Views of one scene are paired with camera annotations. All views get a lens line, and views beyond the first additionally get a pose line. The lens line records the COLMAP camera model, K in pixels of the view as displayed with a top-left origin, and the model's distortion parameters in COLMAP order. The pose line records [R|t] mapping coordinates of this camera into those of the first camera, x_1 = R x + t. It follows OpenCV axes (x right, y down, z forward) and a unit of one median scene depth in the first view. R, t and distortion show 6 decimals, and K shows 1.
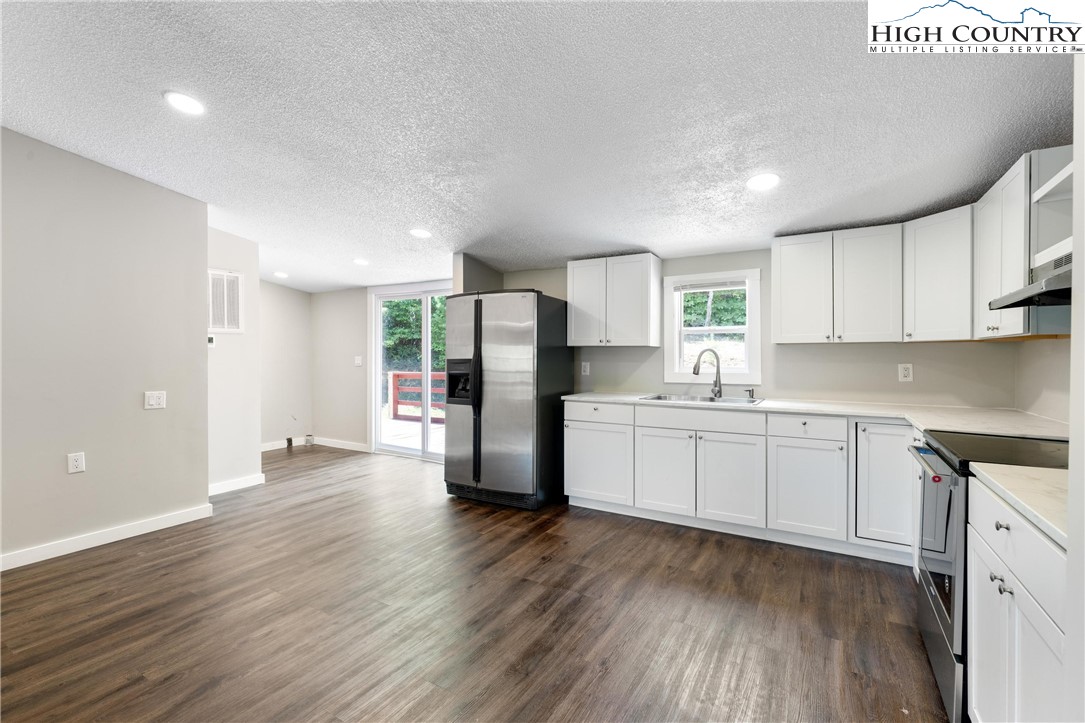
lens RADIAL K [[474.1, 0, 534.9], [0, 474.1, 358.4], [0, 0, 1]] dist [-0.006849, 0.000919]
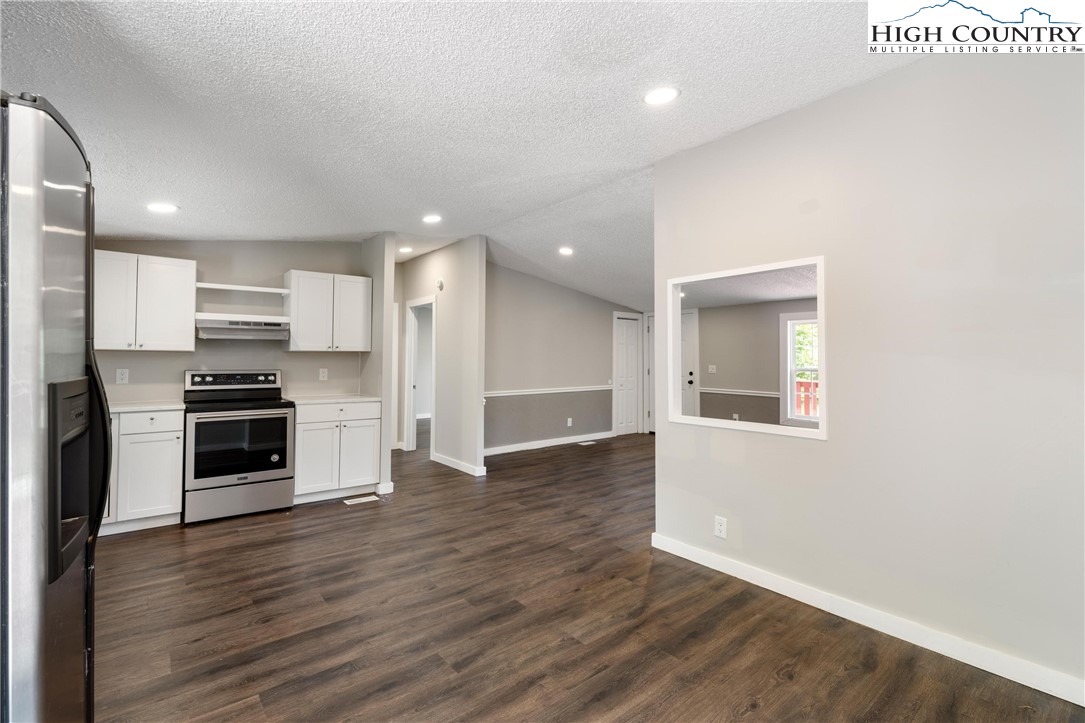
lens RADIAL K [[474.1, 0, 543.8], [0, 474.1, 352.7], [0, 0, 1]] dist [-0.006849, 0.000919]
pose [[-0.947689, -0.003338, 0.319177, -0.414555], [-0.008635, 0.999847, -0.015183, -0.009645], [-0.319078, -0.017145, -0.947573, 0.997667]]
